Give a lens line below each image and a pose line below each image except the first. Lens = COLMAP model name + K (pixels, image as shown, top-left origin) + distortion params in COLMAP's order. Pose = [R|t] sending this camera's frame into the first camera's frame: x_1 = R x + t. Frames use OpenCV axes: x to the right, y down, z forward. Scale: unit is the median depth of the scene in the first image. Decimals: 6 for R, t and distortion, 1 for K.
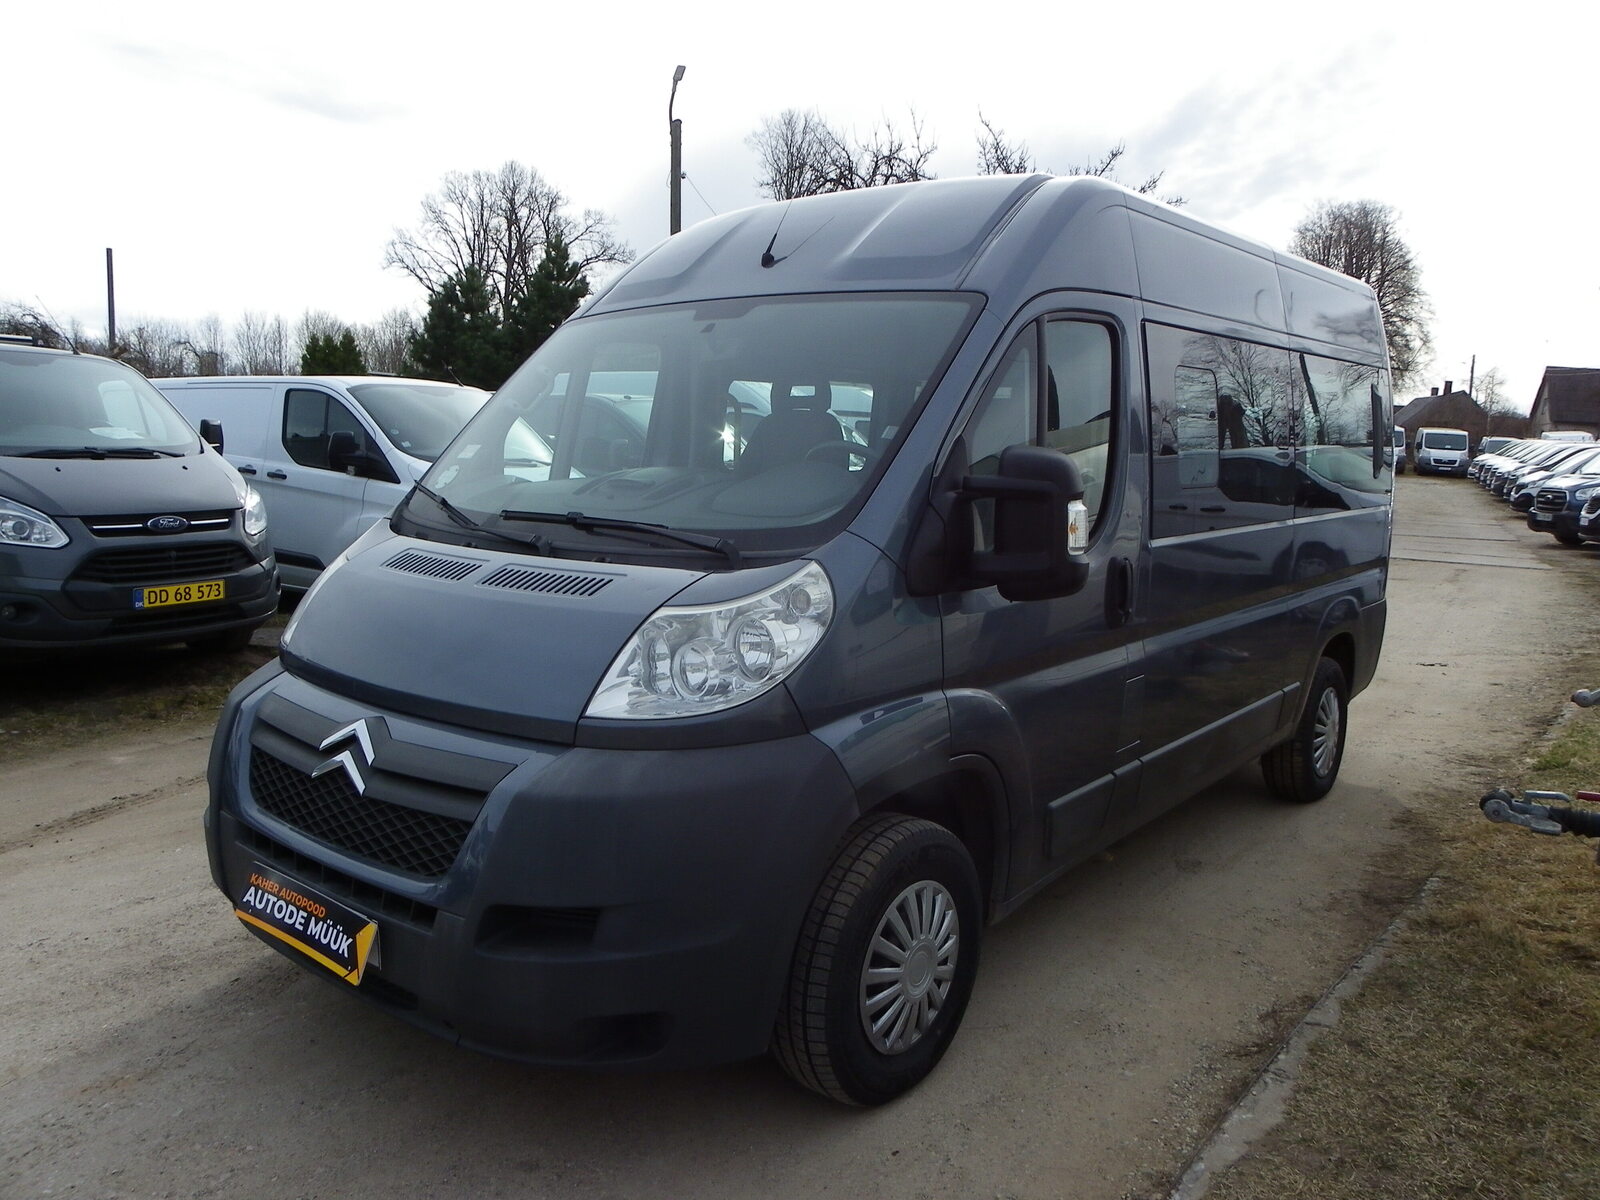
lens RADIAL K [[1195.1, 0, 806.1], [0, 1195.1, 594.9], [0, 0, 1]] dist [-0.025912, 0.013064]
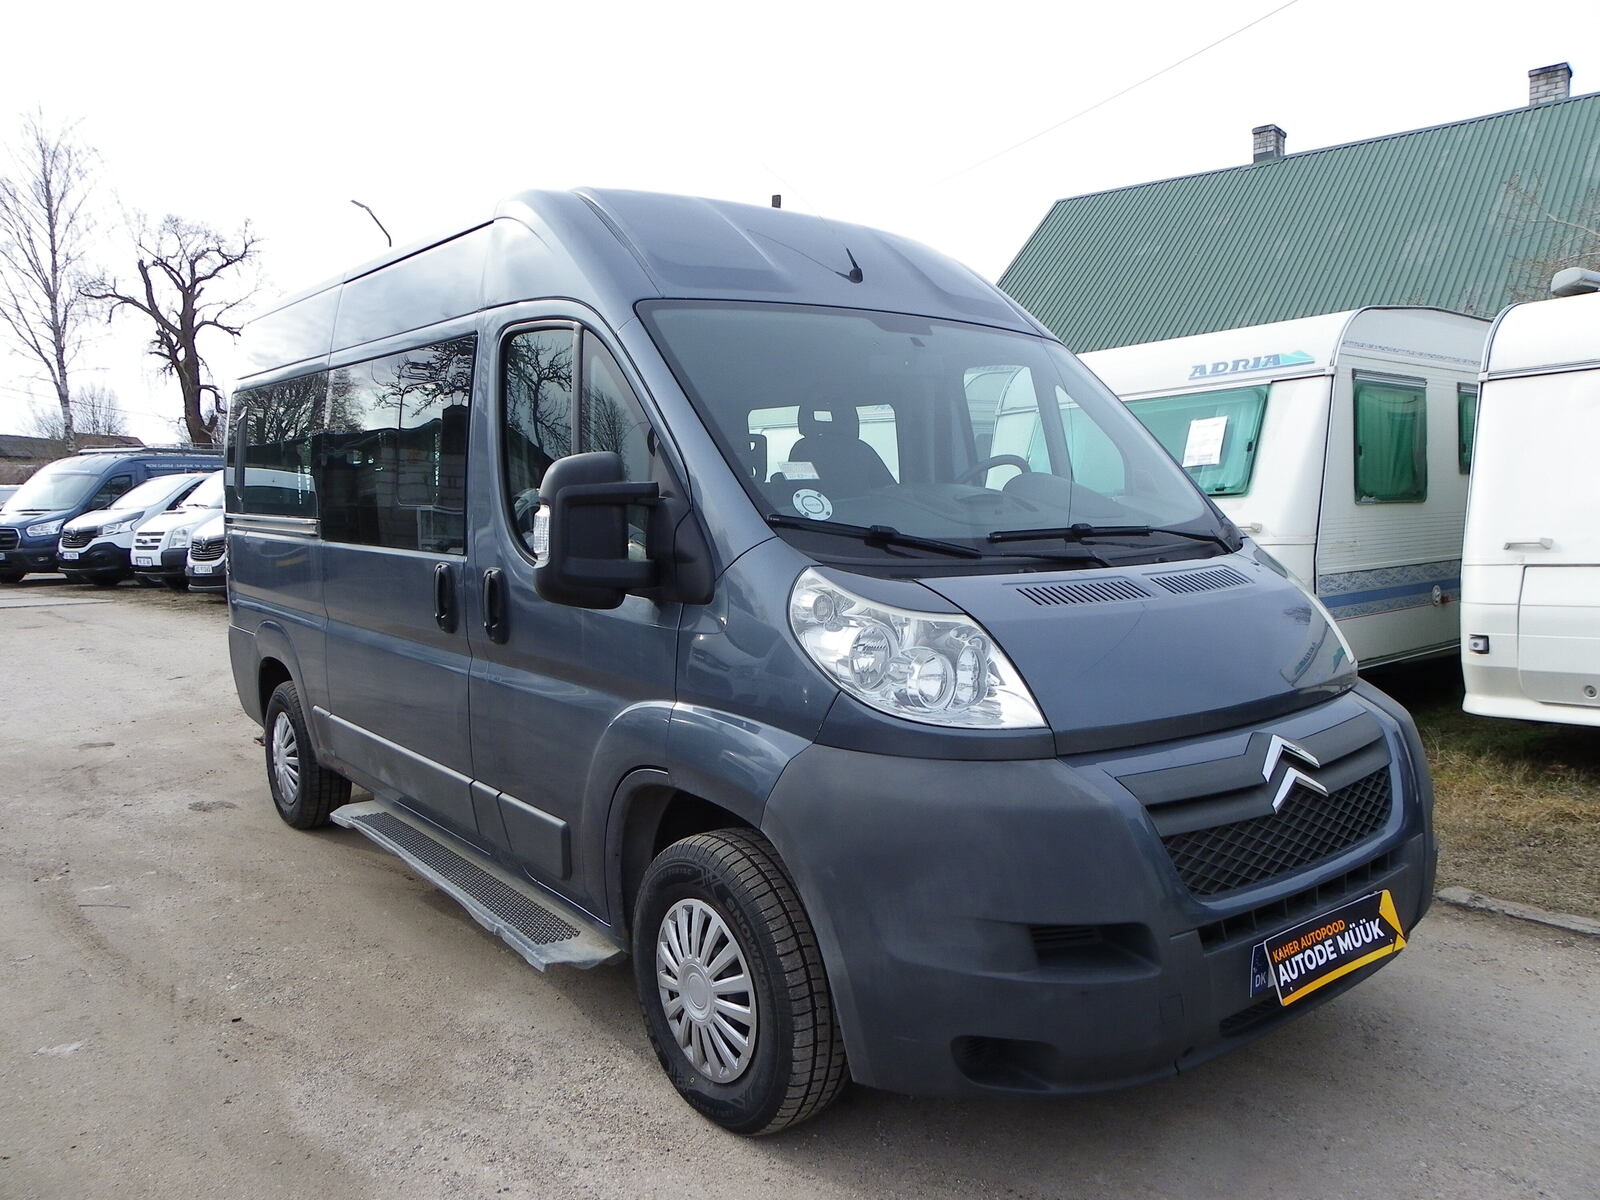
lens RADIAL K [[1195.1, 0, 811.7], [0, 1195.1, 595.2], [0, 0, 1]] dist [-0.025912, 0.013064]
pose [[0.213844, -0.106813, 0.971011, -1.390116], [0.139358, 0.987173, 0.077900, -0.136067], [-0.966876, 0.118660, 0.225986, 1.140243]]
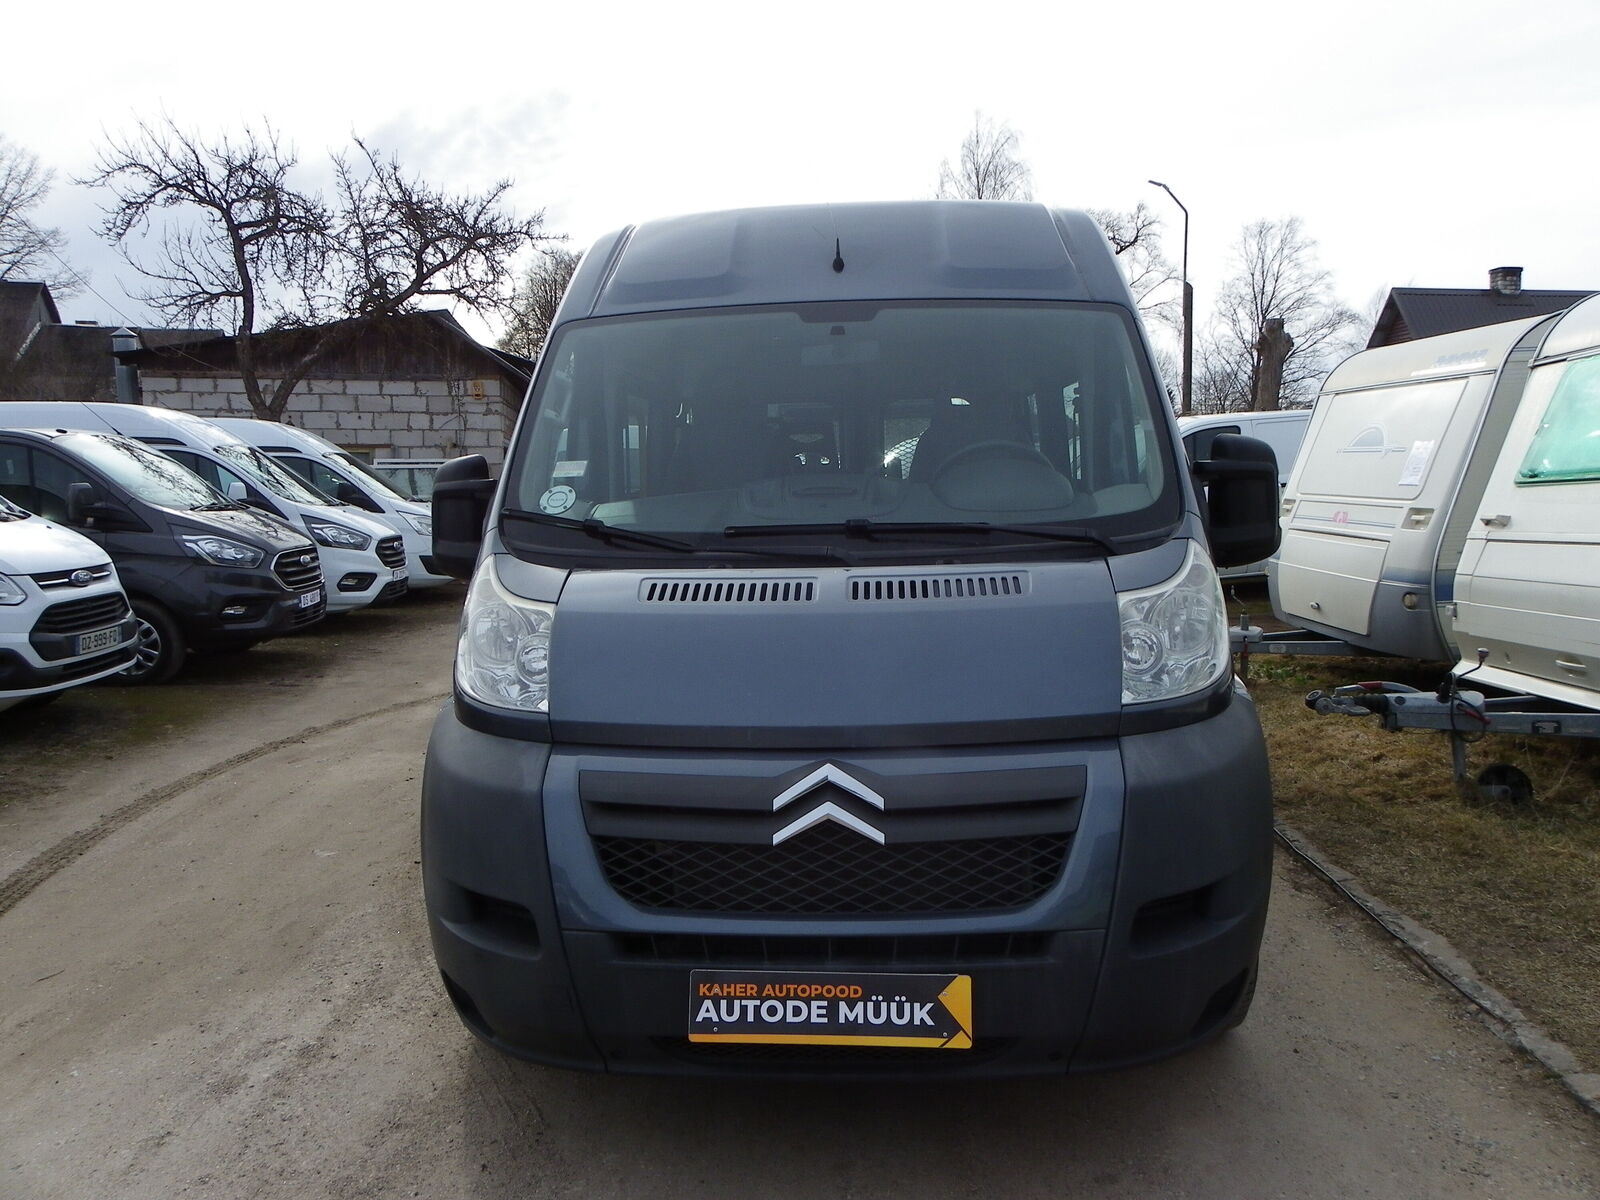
lens RADIAL K [[1195.1, 0, 808.3], [0, 1195.1, 601.9], [0, 0, 1]] dist [-0.025912, 0.013064]
pose [[0.812973, -0.099336, 0.573766, -0.874753], [0.113164, 0.993508, 0.011662, -0.023500], [-0.571199, 0.055449, 0.818936, 0.297436]]
